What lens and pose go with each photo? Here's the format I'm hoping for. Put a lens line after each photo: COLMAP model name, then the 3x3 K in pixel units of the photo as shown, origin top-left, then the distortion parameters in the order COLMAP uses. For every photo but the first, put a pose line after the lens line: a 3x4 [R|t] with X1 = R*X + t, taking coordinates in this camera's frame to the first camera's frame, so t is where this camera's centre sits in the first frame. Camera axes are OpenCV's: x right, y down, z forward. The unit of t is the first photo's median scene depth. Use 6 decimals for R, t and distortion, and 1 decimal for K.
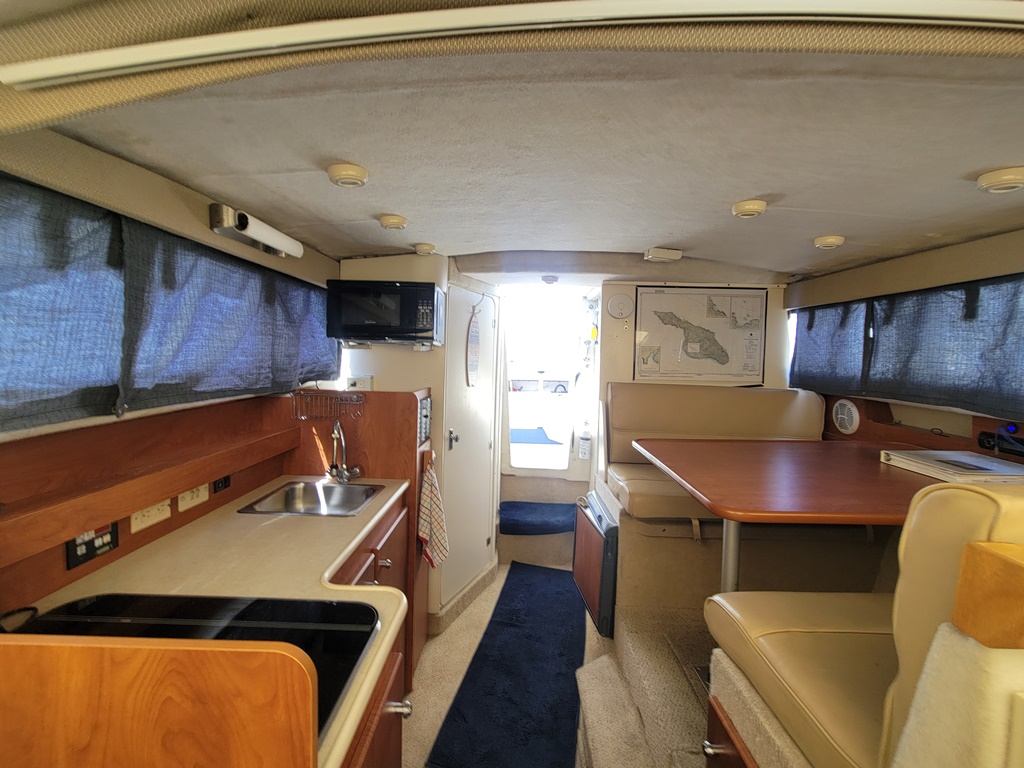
lens RADIAL K [[446.9, 0, 511.7], [0, 446.9, 378.0], [0, 0, 1]] dist [0.035377, 0.000113]
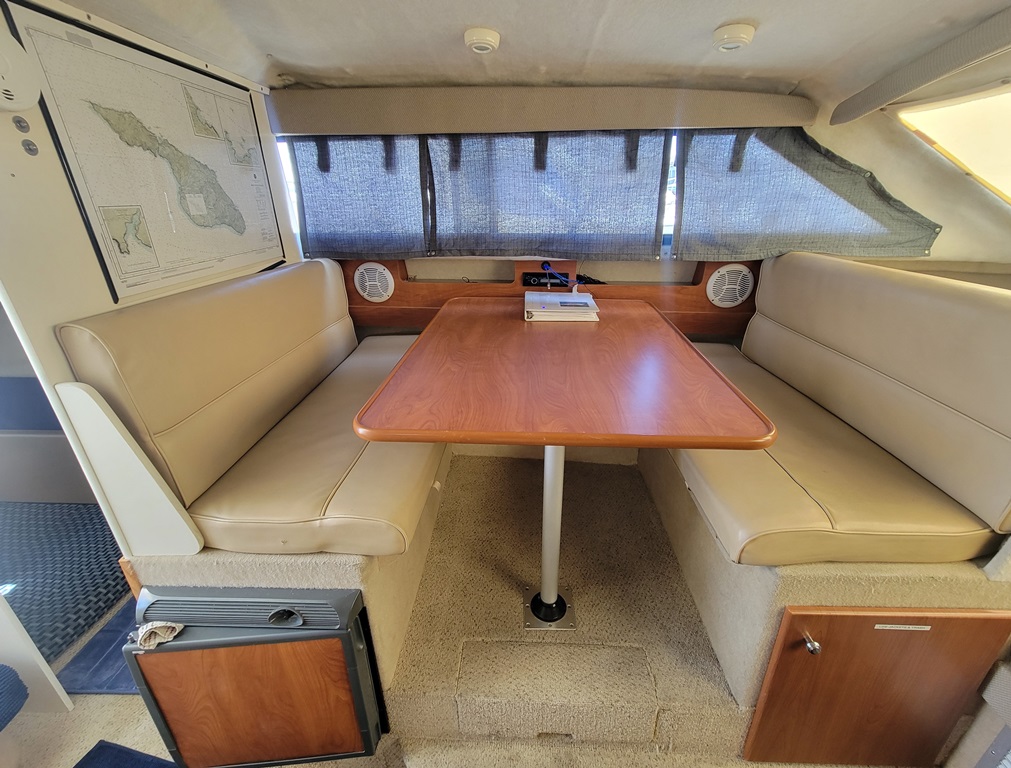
lens RADIAL K [[437.1, 0, 505.5], [0, 437.1, 384.0], [0, 0, 1]] dist [0.000895, 0.000318]
pose [[0.030890, -0.420623, 0.906710, -0.095064], [0.069063, 0.905873, 0.417882, -0.068741], [-0.997134, 0.049711, 0.057031, 0.674872]]
